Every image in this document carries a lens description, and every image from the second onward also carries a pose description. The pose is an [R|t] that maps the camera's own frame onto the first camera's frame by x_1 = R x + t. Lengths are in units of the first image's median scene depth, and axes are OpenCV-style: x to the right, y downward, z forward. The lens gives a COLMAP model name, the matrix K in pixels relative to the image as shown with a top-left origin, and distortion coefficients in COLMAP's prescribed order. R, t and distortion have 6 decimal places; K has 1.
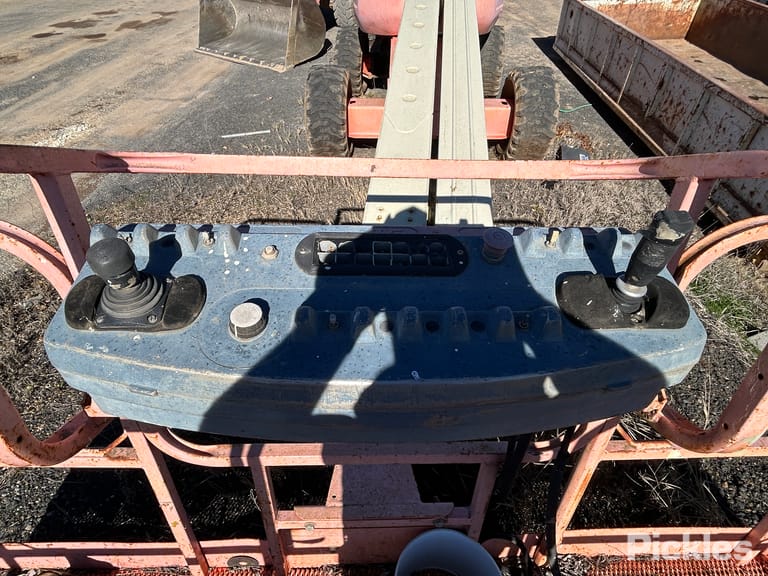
lens RADIAL K [[435.9, 0, 380.2], [0, 435.9, 278.2], [0, 0, 1]] dist [-0.010293, 0.008832]
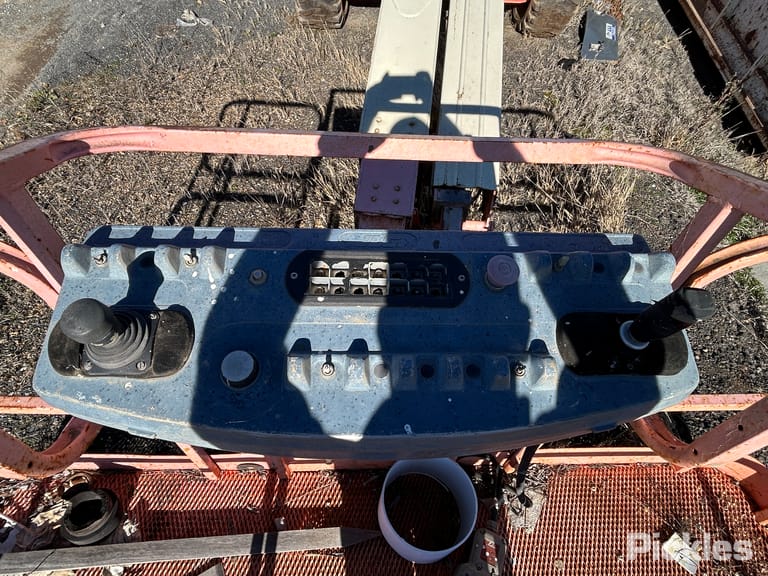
lens RADIAL K [[435.9, 0, 378.9], [0, 435.9, 281.8], [0, 0, 1]] dist [-0.010293, 0.008832]
pose [[0.999661, 0.022042, 0.013880, -0.005796], [-0.025186, 0.953870, 0.299162, -0.253511], [-0.006645, -0.299410, 0.954101, 0.078750]]
